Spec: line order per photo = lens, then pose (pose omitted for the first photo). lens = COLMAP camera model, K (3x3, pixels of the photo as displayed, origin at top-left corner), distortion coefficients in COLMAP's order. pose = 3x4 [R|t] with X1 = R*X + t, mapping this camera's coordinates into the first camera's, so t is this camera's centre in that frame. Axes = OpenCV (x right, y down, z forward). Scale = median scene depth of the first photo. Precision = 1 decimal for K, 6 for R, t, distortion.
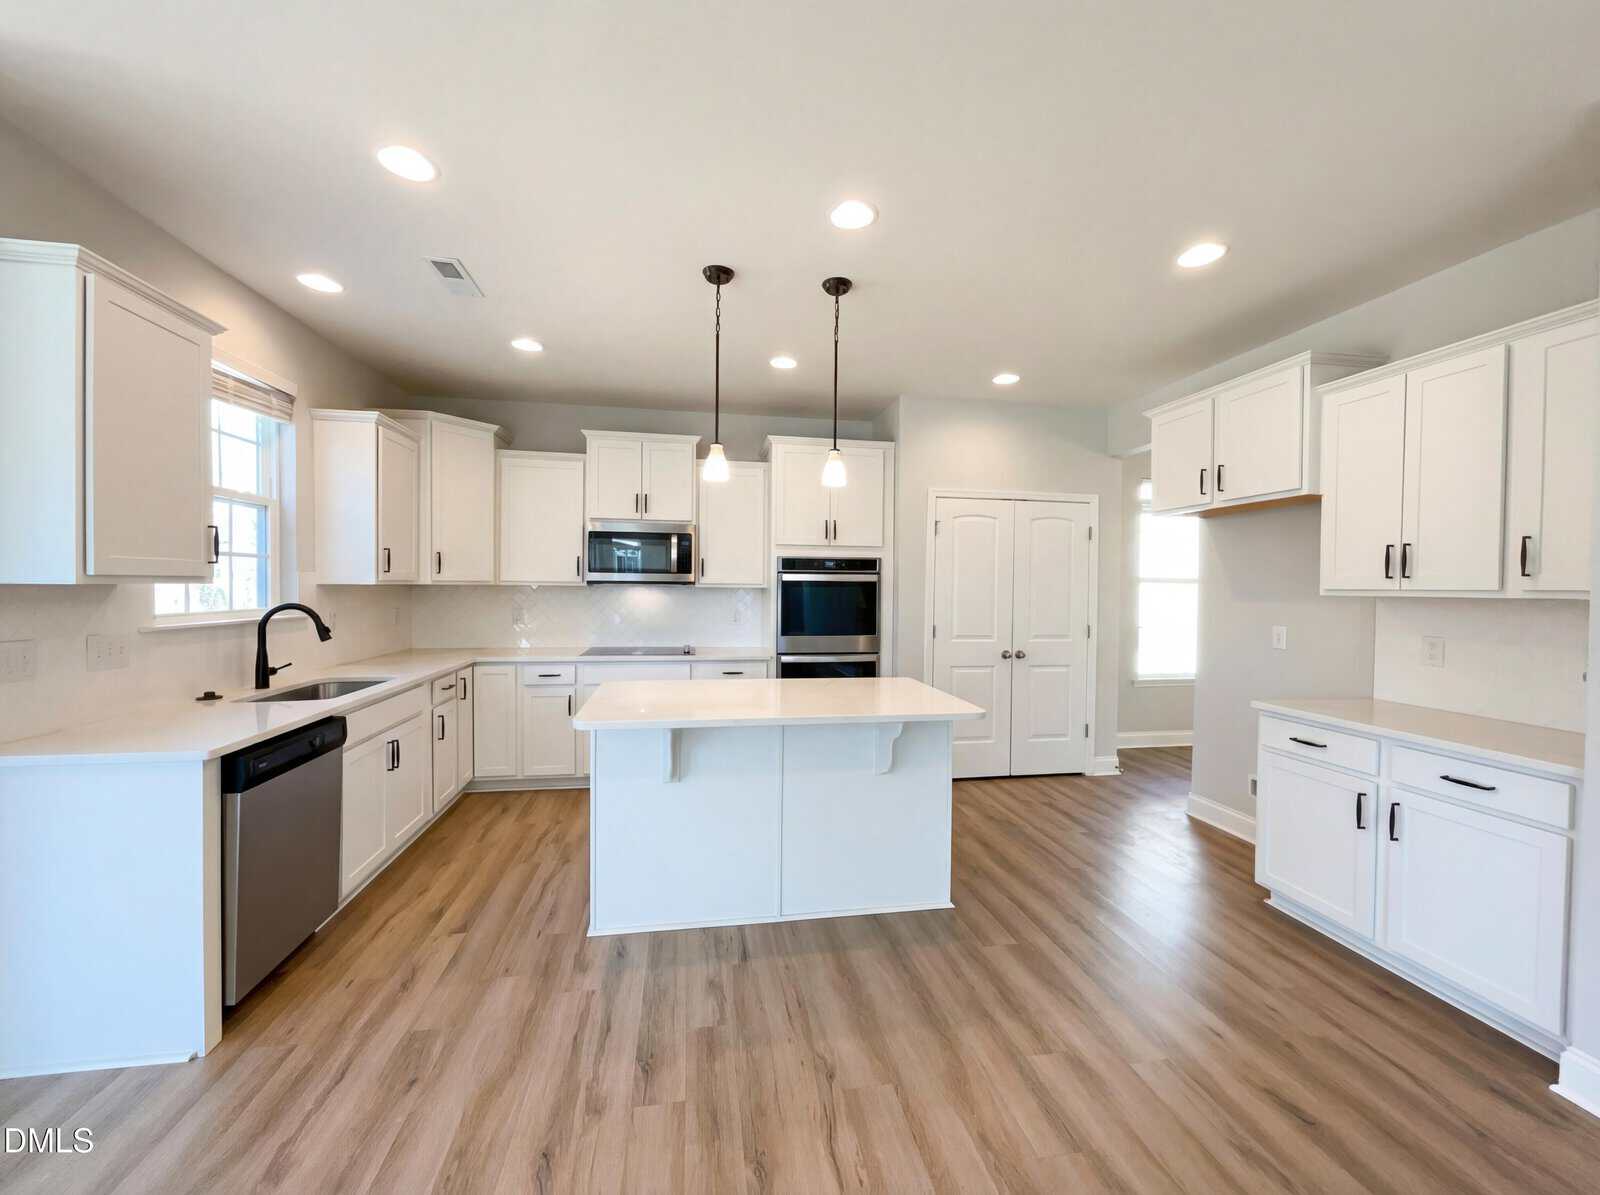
lens RADIAL K [[640.2, 0, 801.5], [0, 640.2, 591.7], [0, 0, 1]] dist [0.000538, 0.000327]
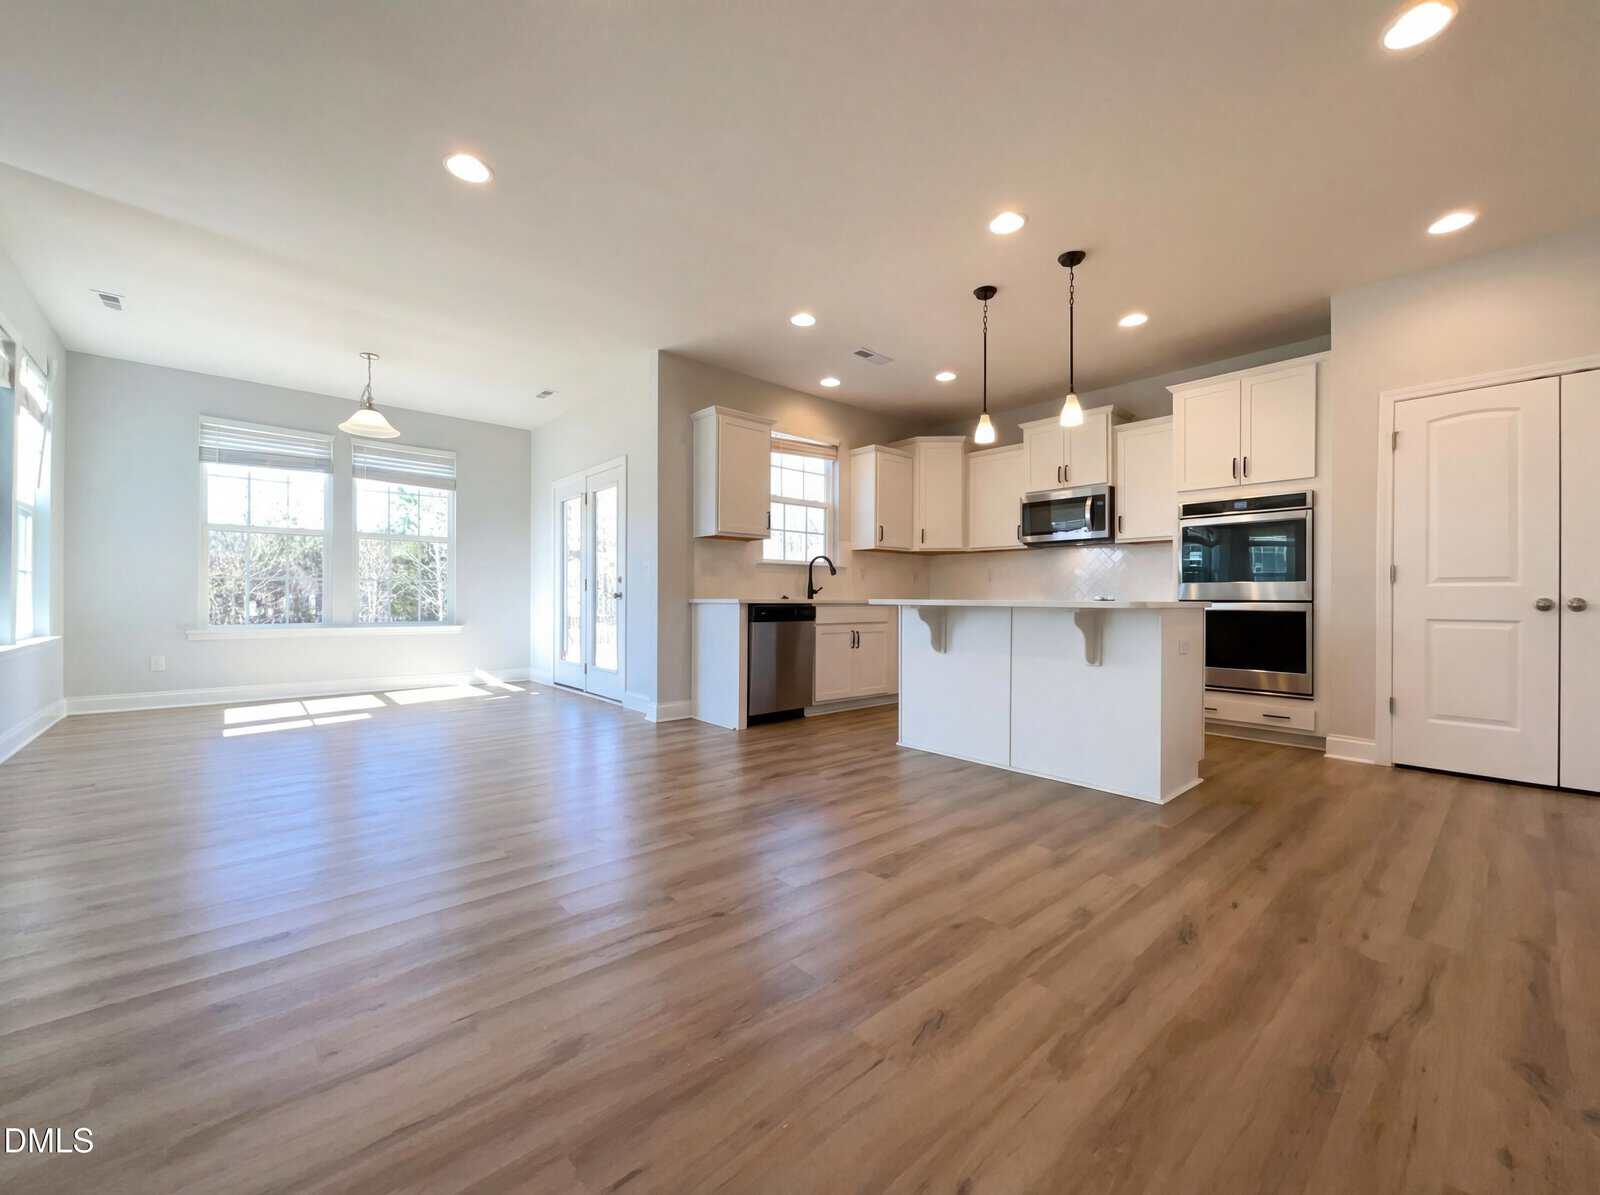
lens RADIAL K [[640.2, 0, 799.0], [0, 640.2, 595.3], [0, 0, 1]] dist [0.000538, 0.000327]
pose [[0.522060, -0.011842, -0.852826, 0.549186], [-0.007055, 0.999809, -0.018202, 0.119961], [0.852879, 0.015519, 0.521877, -0.028113]]
